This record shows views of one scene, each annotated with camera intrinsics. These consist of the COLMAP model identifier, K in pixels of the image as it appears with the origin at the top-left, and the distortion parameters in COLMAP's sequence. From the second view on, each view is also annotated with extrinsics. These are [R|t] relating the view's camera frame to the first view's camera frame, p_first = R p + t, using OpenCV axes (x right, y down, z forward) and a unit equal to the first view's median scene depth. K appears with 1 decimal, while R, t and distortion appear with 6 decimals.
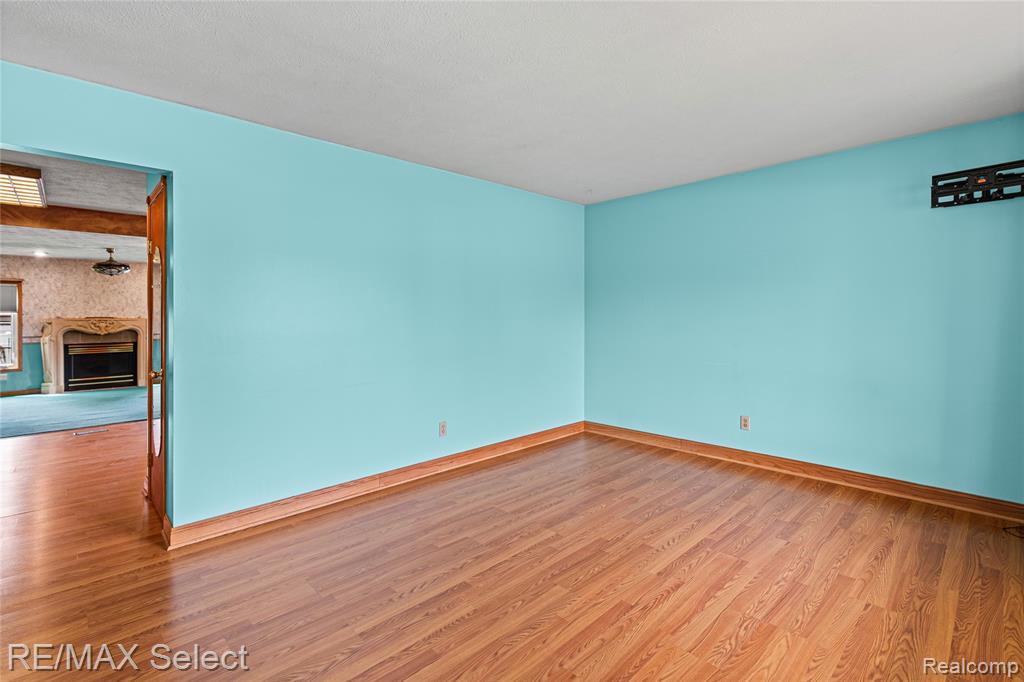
lens RADIAL K [[470.2, 0, 510.8], [0, 470.2, 308.0], [0, 0, 1]] dist [-0.009015, 0.001656]
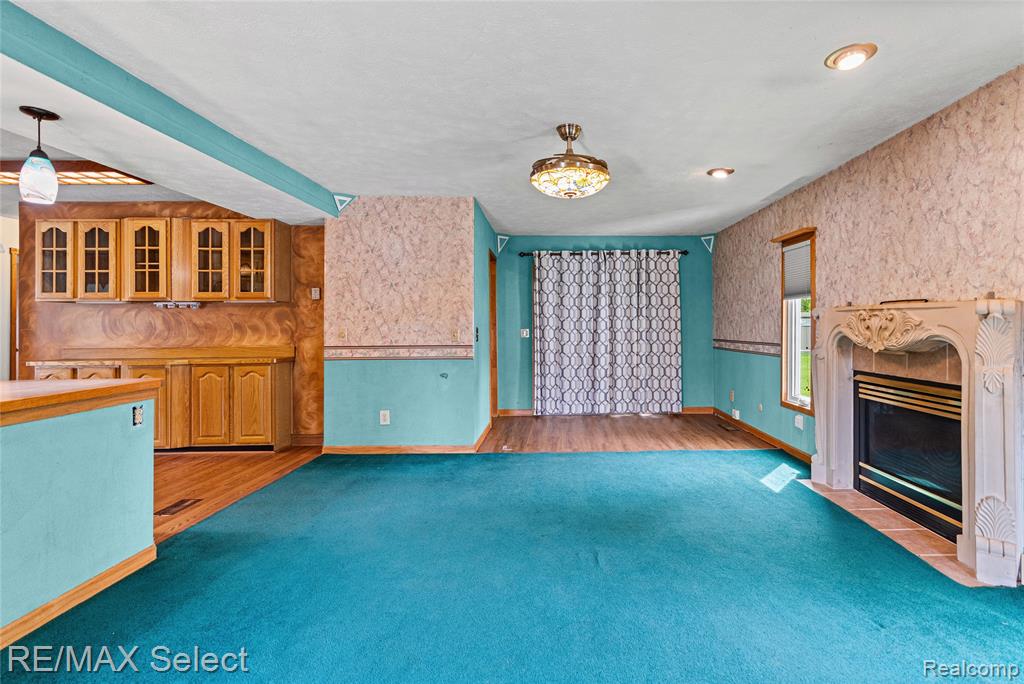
lens RADIAL K [[470.2, 0, 566.3], [0, 470.2, 304.9], [0, 0, 1]] dist [-0.009015, 0.001656]
pose [[-0.674904, -0.015133, -0.737751, -0.451989], [0.028419, 0.998515, -0.046480, 0.030543], [0.737358, -0.052336, -0.673471, 1.002943]]
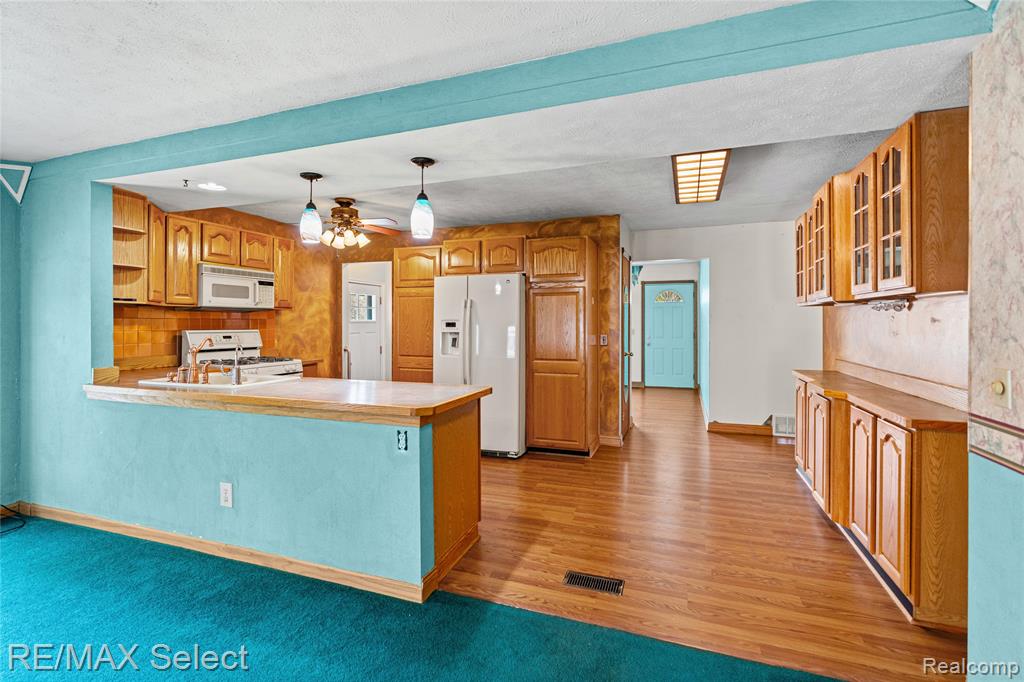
lens RADIAL K [[470.2, 0, 517.5], [0, 470.2, 315.2], [0, 0, 1]] dist [-0.009015, 0.001656]
pose [[-0.445072, 0.025948, 0.895119, -0.724305], [-0.009102, 0.999397, -0.033497, 0.014593], [-0.895449, -0.023056, -0.444567, 0.723372]]
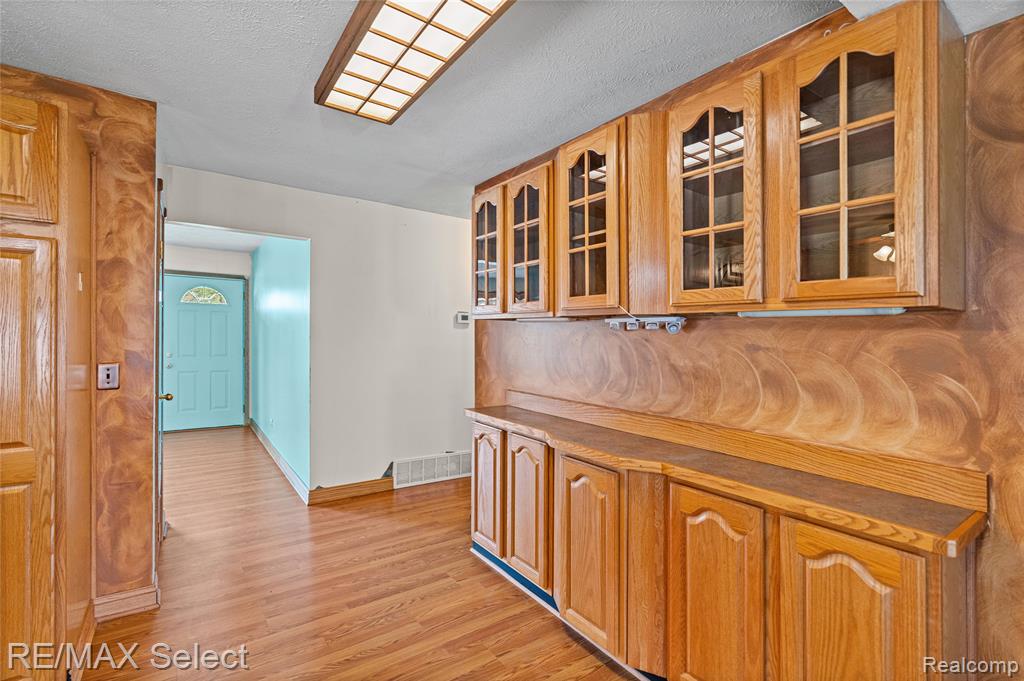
lens RADIAL K [[470.2, 0, 517.7], [0, 470.2, 338.5], [0, 0, 1]] dist [-0.009015, 0.001656]
pose [[-0.989367, -0.006644, 0.145291, -0.513923], [-0.008774, 0.999863, -0.014027, 0.006477], [-0.145178, -0.015153, -0.989289, 0.591836]]
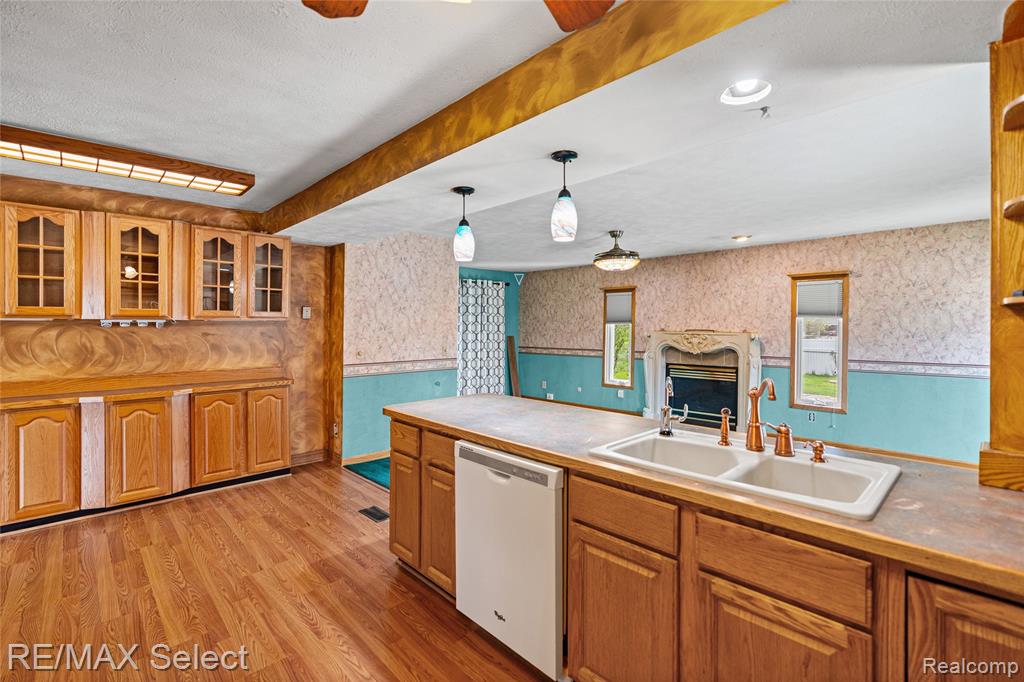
lens RADIAL K [[470.2, 0, 510.4], [0, 470.2, 324.7], [0, 0, 1]] dist [-0.009015, 0.001656]
pose [[-0.012520, 0.008963, -0.999881, -0.135426], [0.019786, 0.999766, 0.008715, -0.000561], [0.999726, -0.019675, -0.012694, 0.682978]]
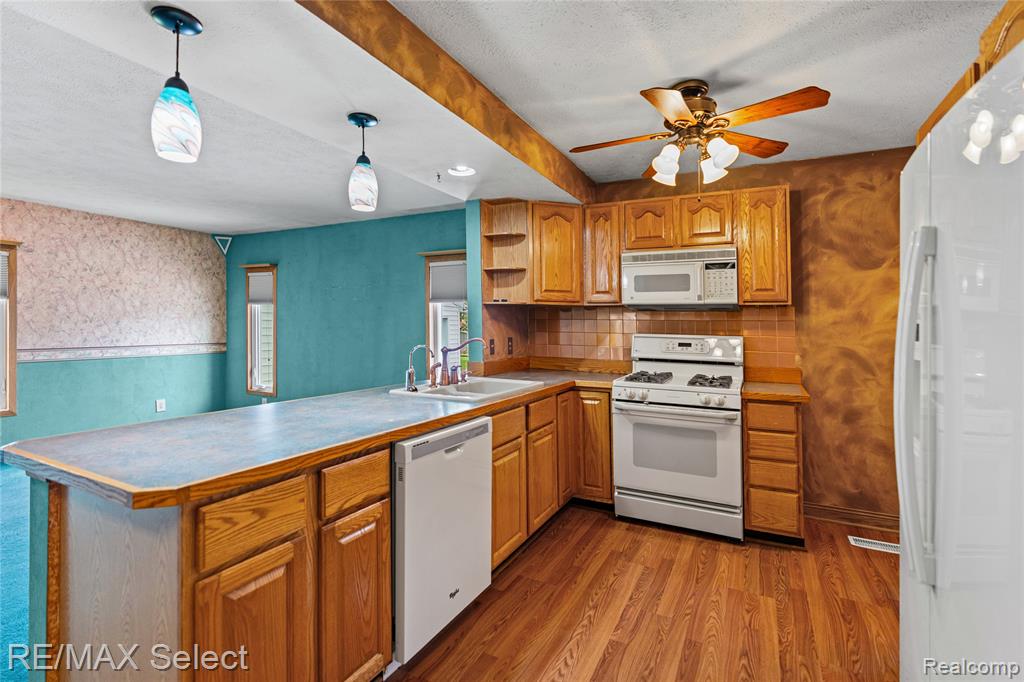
lens RADIAL K [[470.2, 0, 520.7], [0, 470.2, 327.1], [0, 0, 1]] dist [-0.009015, 0.001656]
pose [[0.940976, 0.024326, 0.337599, -0.385833], [-0.032382, 0.999309, 0.018249, 0.007481], [-0.336922, -0.028104, 0.941113, 0.466632]]
